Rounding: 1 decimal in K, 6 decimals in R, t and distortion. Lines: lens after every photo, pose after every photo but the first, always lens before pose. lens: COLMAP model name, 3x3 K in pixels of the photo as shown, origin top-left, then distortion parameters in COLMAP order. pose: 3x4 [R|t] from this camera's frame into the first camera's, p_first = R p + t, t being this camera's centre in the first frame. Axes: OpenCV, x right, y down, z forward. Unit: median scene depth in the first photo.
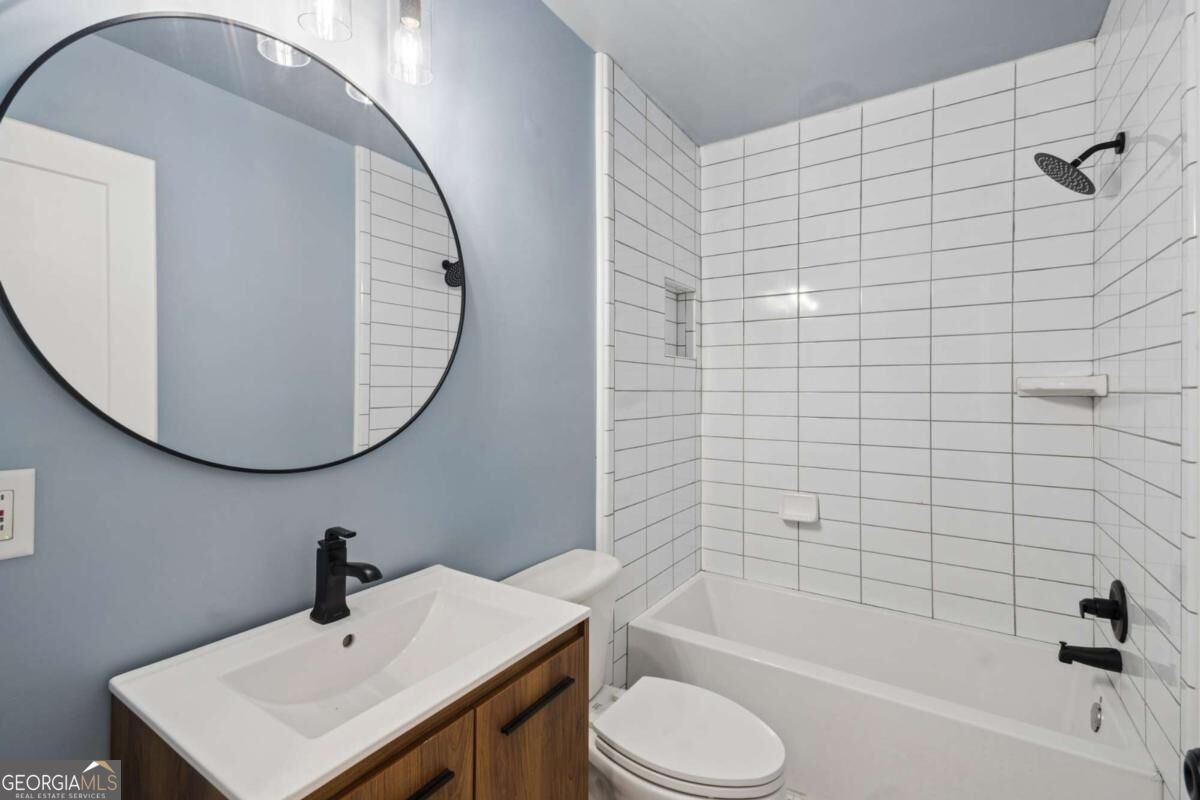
lens RADIAL K [[522.8, 0, 601.7], [0, 522.8, 384.0], [0, 0, 1]] dist [0.026146, -0.004660]
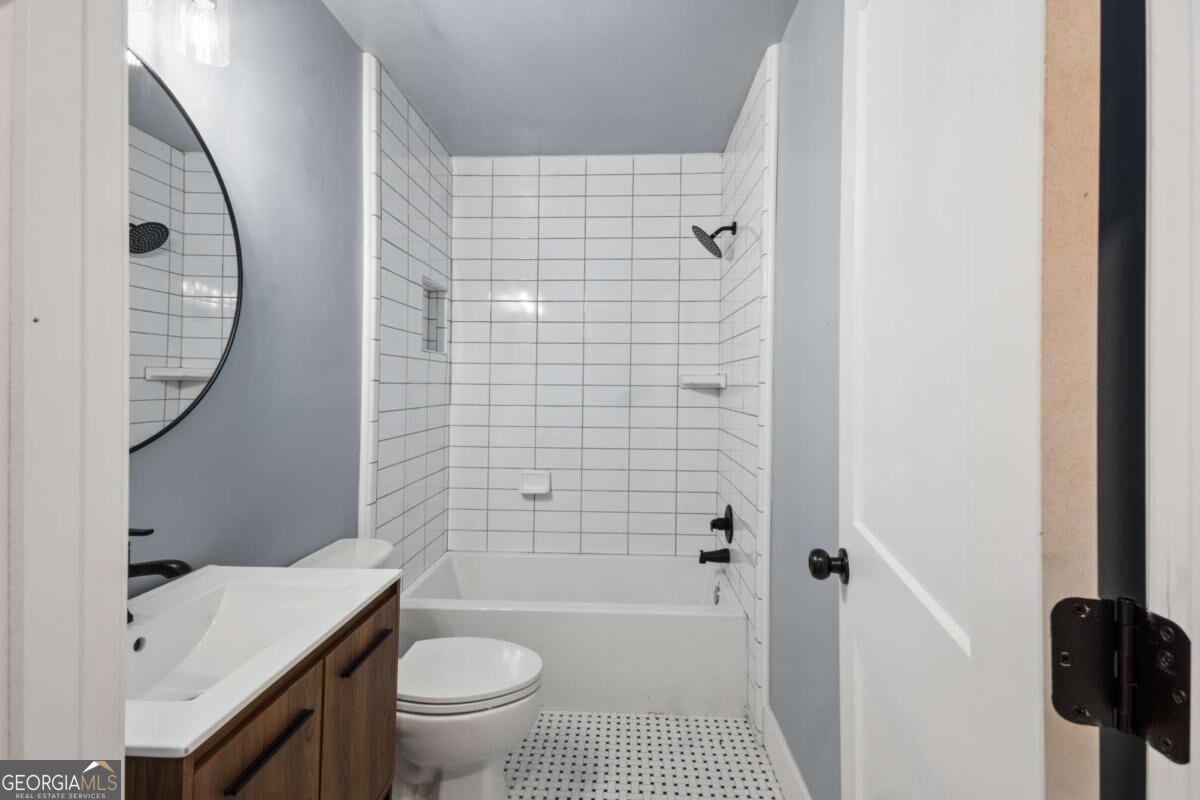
lens RADIAL K [[522.8, 0, 601.7], [0, 522.8, 384.0], [0, 0, 1]] dist [0.026146, -0.004660]
pose [[0.862363, 0.004412, 0.506272, -0.123819], [-0.011378, 0.999878, 0.010668, -0.001479], [-0.506163, -0.014961, 0.862308, -0.120636]]
